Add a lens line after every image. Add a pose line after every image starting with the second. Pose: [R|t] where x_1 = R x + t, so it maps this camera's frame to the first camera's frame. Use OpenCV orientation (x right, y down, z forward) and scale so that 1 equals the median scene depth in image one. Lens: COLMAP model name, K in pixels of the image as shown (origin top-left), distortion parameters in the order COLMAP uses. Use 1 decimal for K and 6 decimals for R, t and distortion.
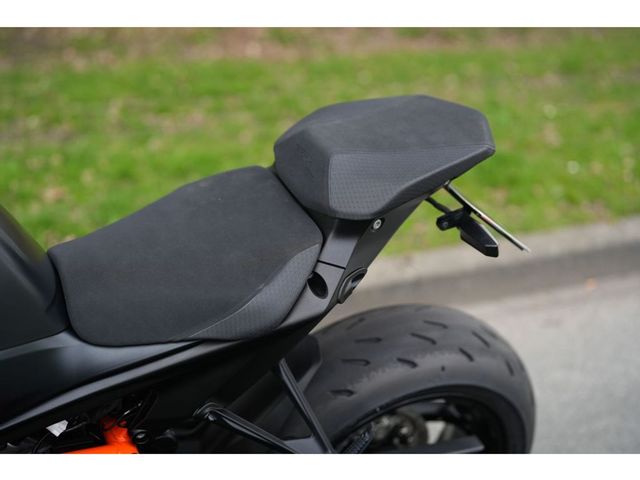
lens RADIAL K [[900.0, 0, 320.0], [0, 900.0, 240.0], [0, 0, 1]] dist [-0.148093, 1.215630]
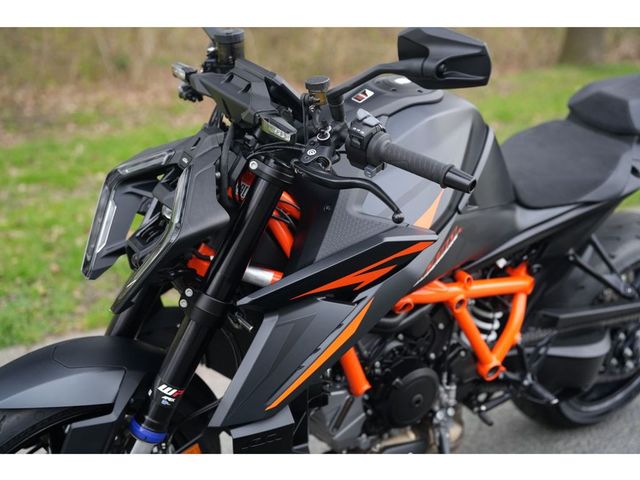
lens RADIAL K [[900.0, 0, 320.0], [0, 900.0, 240.0], [0, 0, 1]] dist [-0.148093, 1.215630]
pose [[0.984395, -0.069445, 0.161691, -0.897828], [0.084288, 0.992652, -0.086817, 0.281195], [-0.154474, 0.099090, 0.983015, -0.632144]]
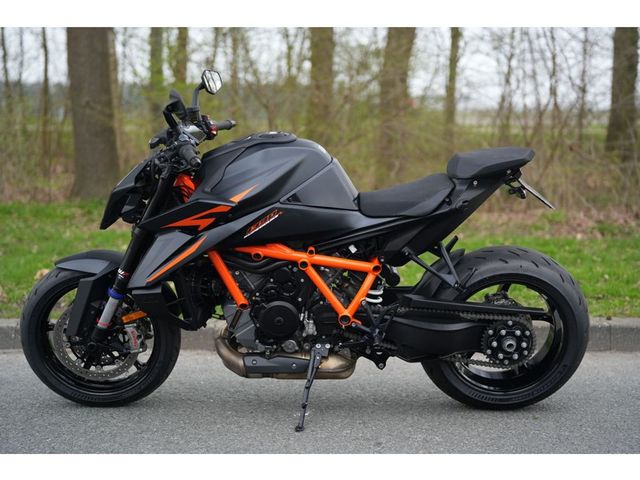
lens RADIAL K [[900.0, 0, 320.0], [0, 900.0, 240.0], [0, 0, 1]] dist [-0.148093, 1.215630]
pose [[0.904128, 0.023251, -0.426630, 0.781793], [-0.137993, 0.960897, -0.240071, 0.842999], [0.404365, 0.275927, 0.871982, -1.433372]]
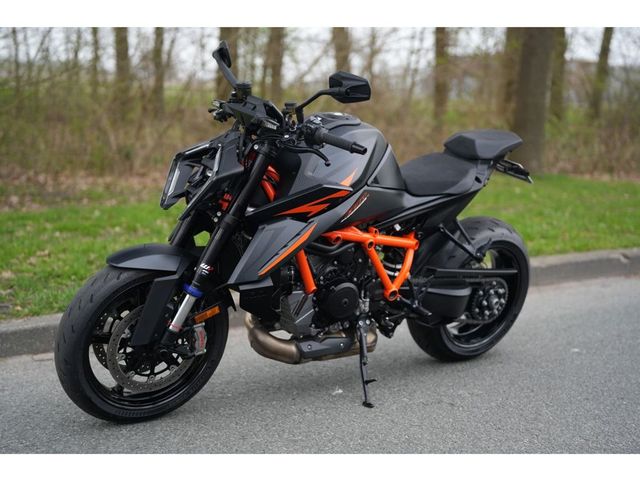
lens RADIAL K [[900.0, 0, 320.0], [0, 900.0, 240.0], [0, 0, 1]] dist [-0.148093, 1.215630]
pose [[0.980226, -0.021626, 0.196698, -1.093188], [0.064717, 0.974383, -0.215382, 0.841945], [-0.187001, 0.223852, 0.956515, -1.689610]]
